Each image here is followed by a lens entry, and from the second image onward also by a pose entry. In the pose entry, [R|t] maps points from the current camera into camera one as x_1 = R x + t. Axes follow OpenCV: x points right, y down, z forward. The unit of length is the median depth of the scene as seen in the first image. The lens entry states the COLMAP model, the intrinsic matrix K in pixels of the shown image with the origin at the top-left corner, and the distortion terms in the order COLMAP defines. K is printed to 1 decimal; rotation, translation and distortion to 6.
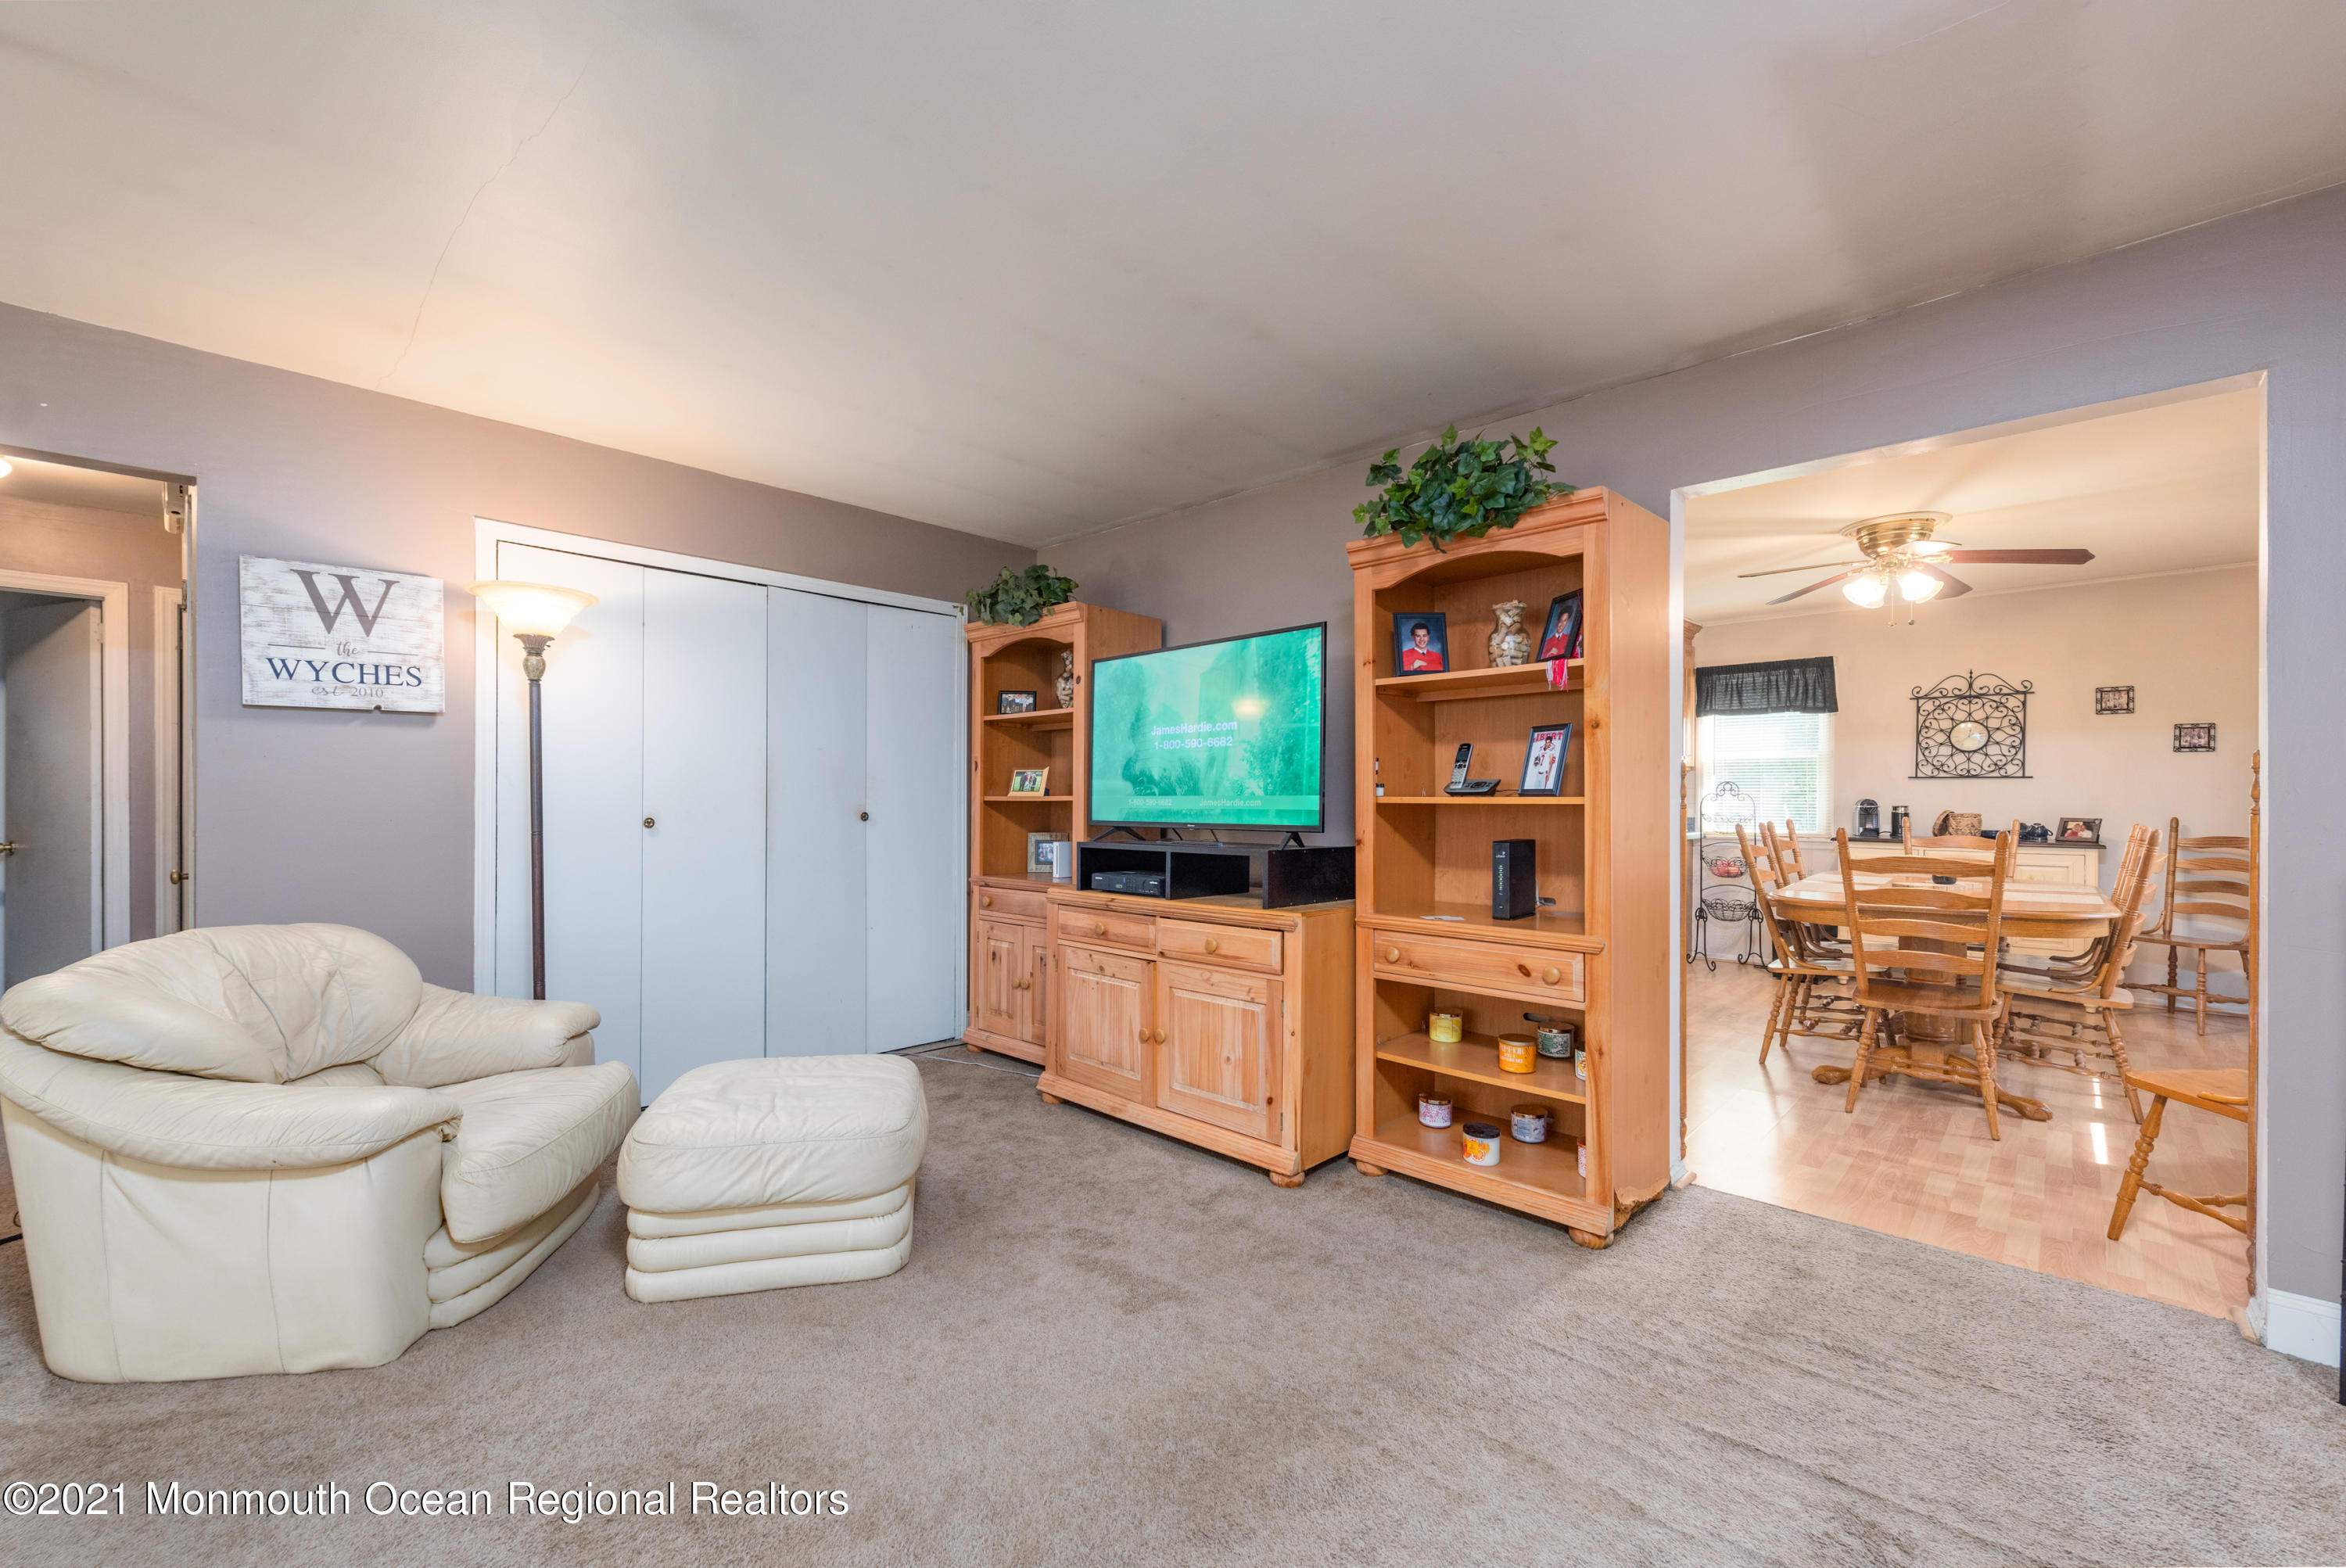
lens RADIAL K [[947.6, 0, 1157.9], [0, 947.6, 798.3], [0, 0, 1]] dist [0.002998, -0.000720]
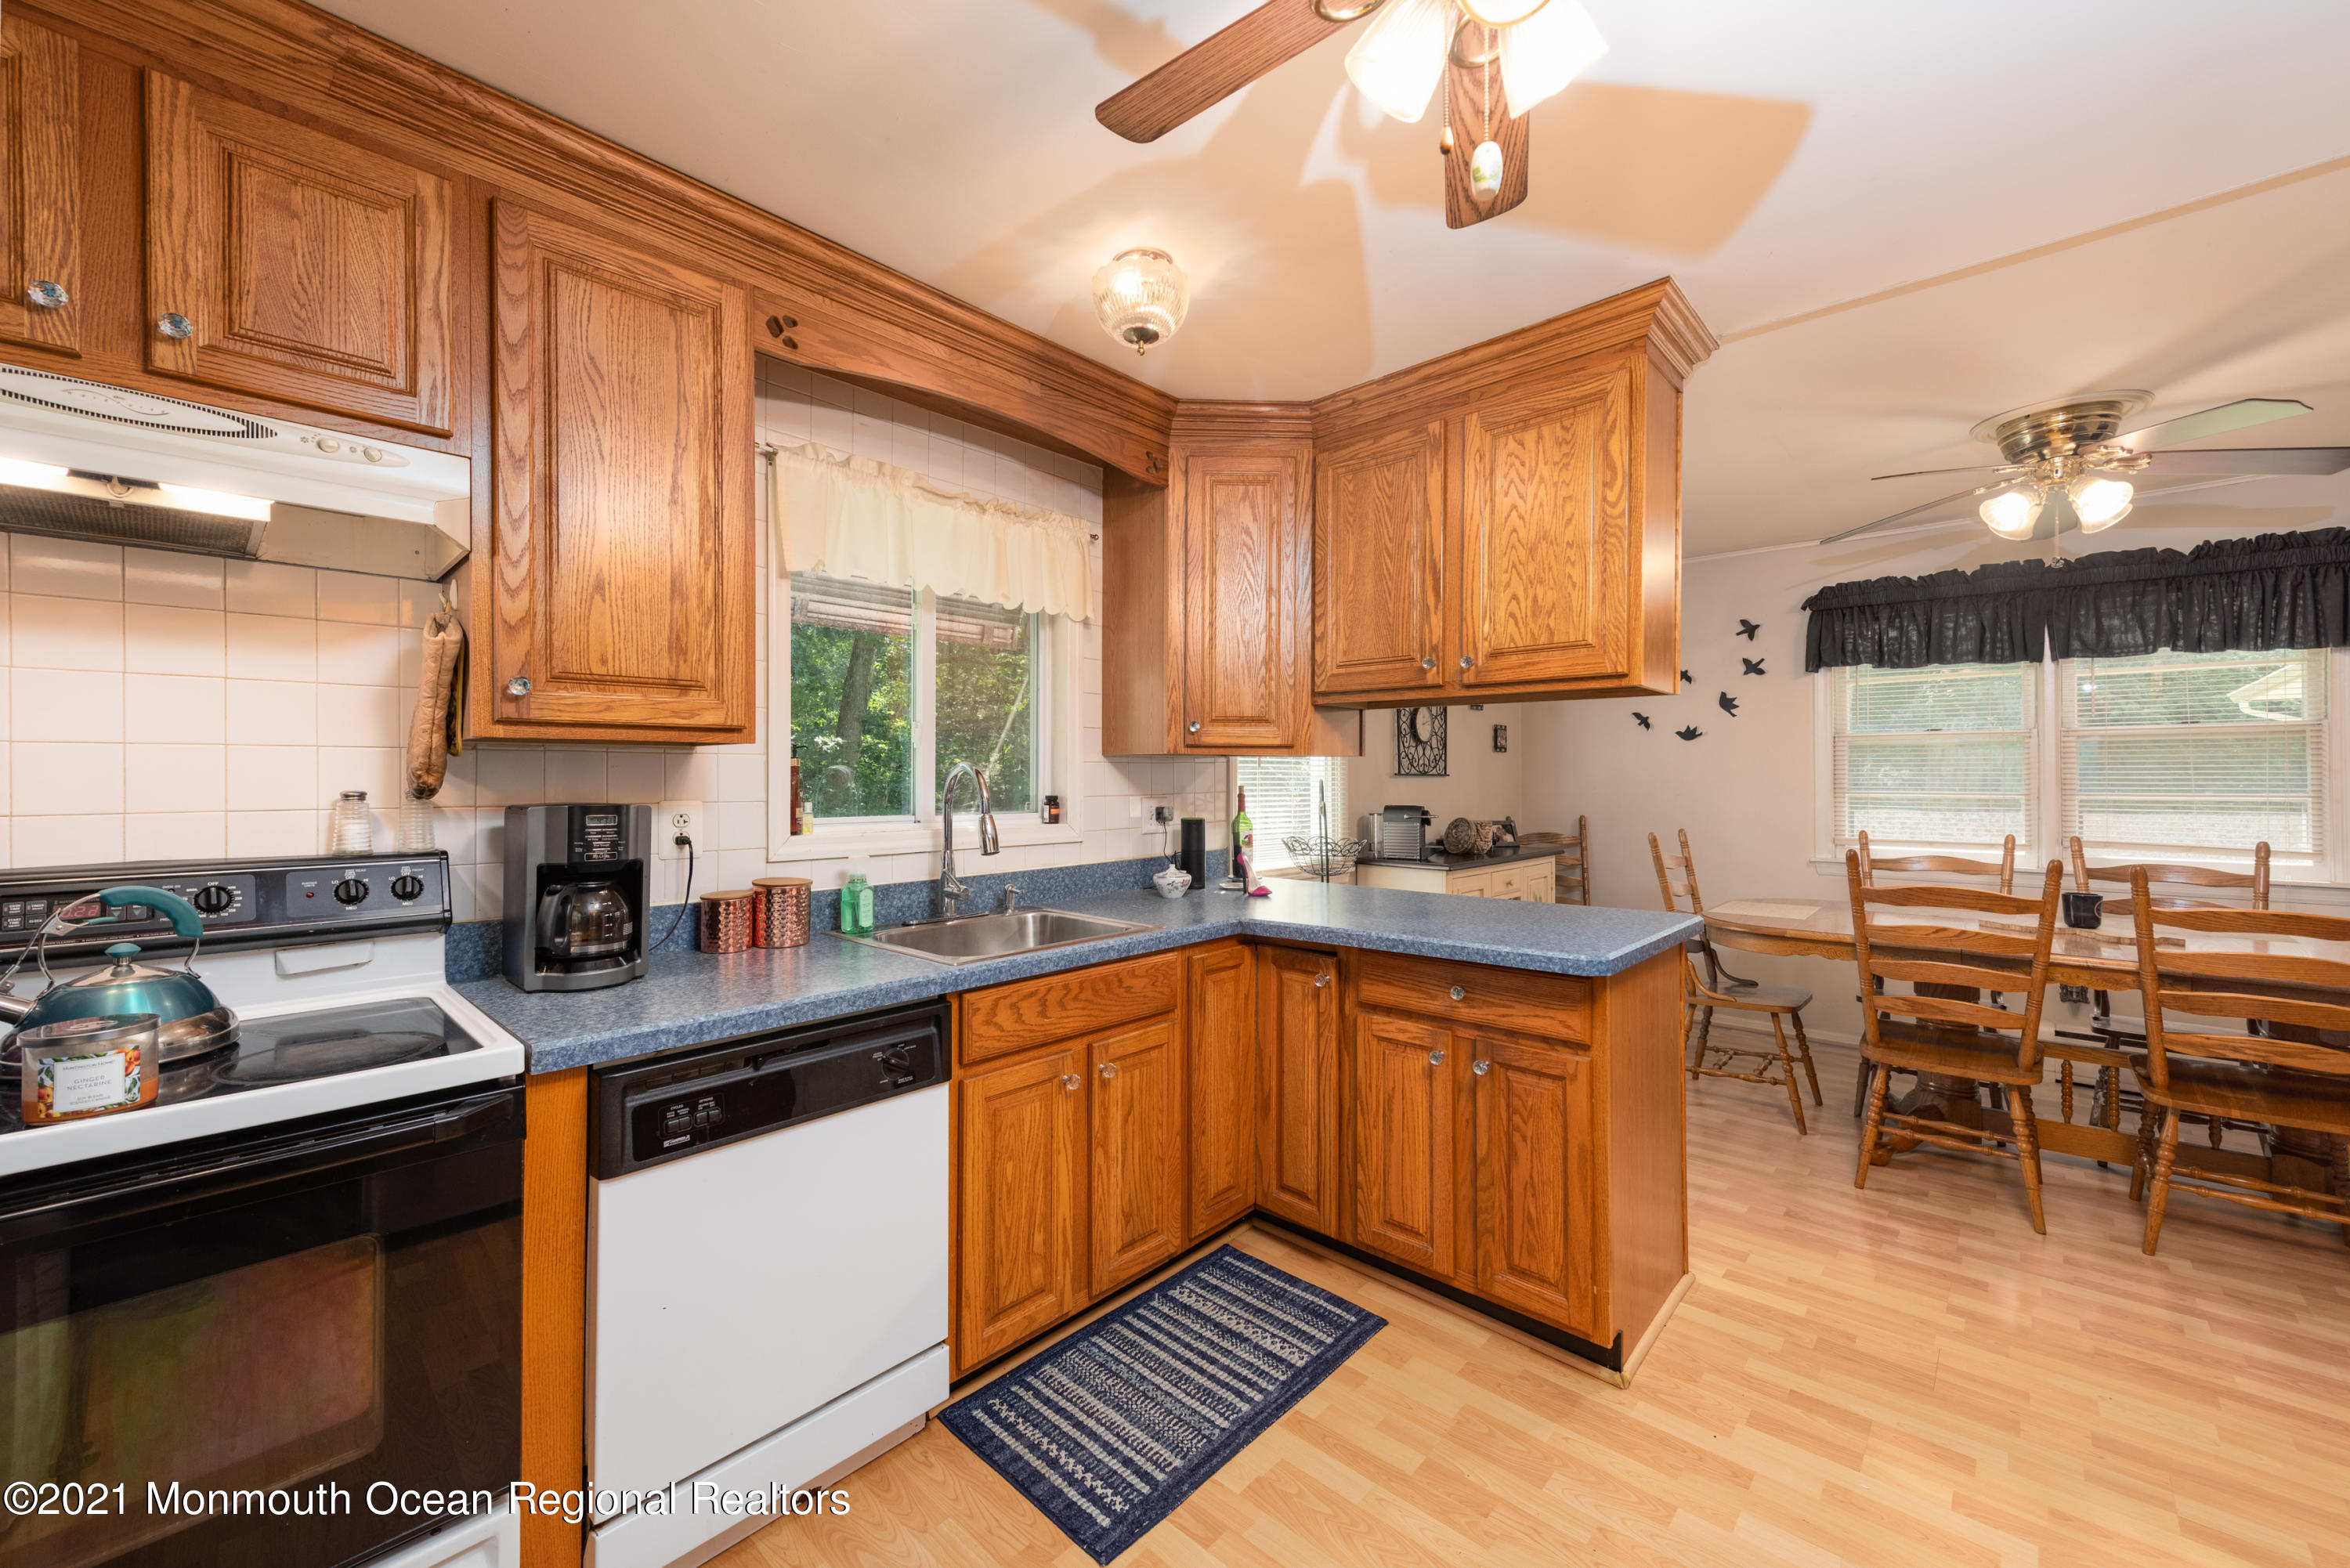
lens RADIAL K [[917.3, 0, 1155.3], [0, 917.3, 771.9], [0, 0, 1]] dist [0.006240, -0.001081]
pose [[0.010845, 0.004660, 0.999930, 0.085464], [0.006623, 0.999967, -0.004732, -0.024412], [-0.999919, 0.006674, 0.010814, 1.314281]]
